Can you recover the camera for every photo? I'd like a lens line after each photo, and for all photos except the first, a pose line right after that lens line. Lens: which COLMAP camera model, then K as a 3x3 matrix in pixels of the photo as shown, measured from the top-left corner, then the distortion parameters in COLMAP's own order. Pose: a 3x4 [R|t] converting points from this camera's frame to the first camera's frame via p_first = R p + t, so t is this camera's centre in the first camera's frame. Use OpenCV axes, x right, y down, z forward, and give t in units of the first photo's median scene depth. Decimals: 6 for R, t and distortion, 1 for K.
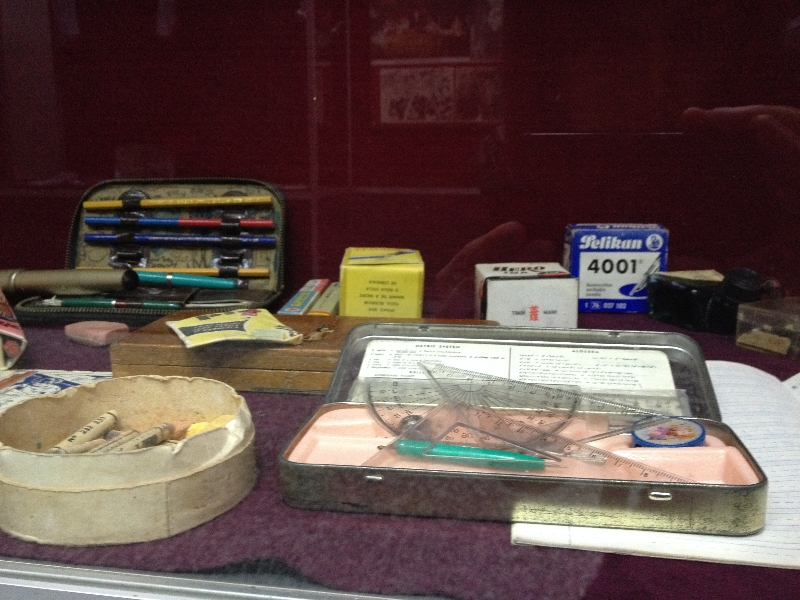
lens RADIAL K [[766.8, 0, 419.0], [0, 766.8, 302.9], [0, 0, 1]] dist [0.095699, -0.181354]
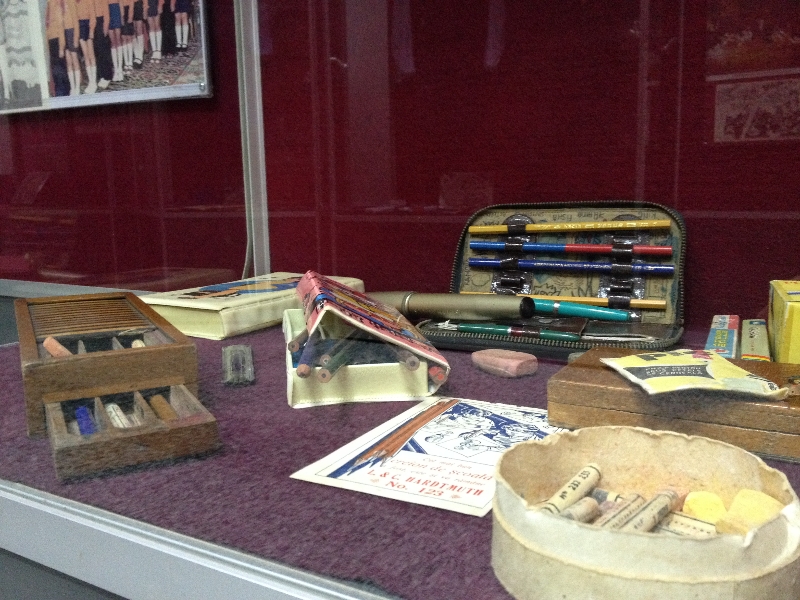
lens RADIAL K [[766.8, 0, 419.0], [0, 766.8, 302.9], [0, 0, 1]] dist [0.095699, -0.181354]
pose [[0.932481, 0.041246, -0.358856, -0.136850], [-0.052953, 0.998335, -0.022853, -0.005718], [0.357316, 0.040313, 0.933113, 0.056400]]
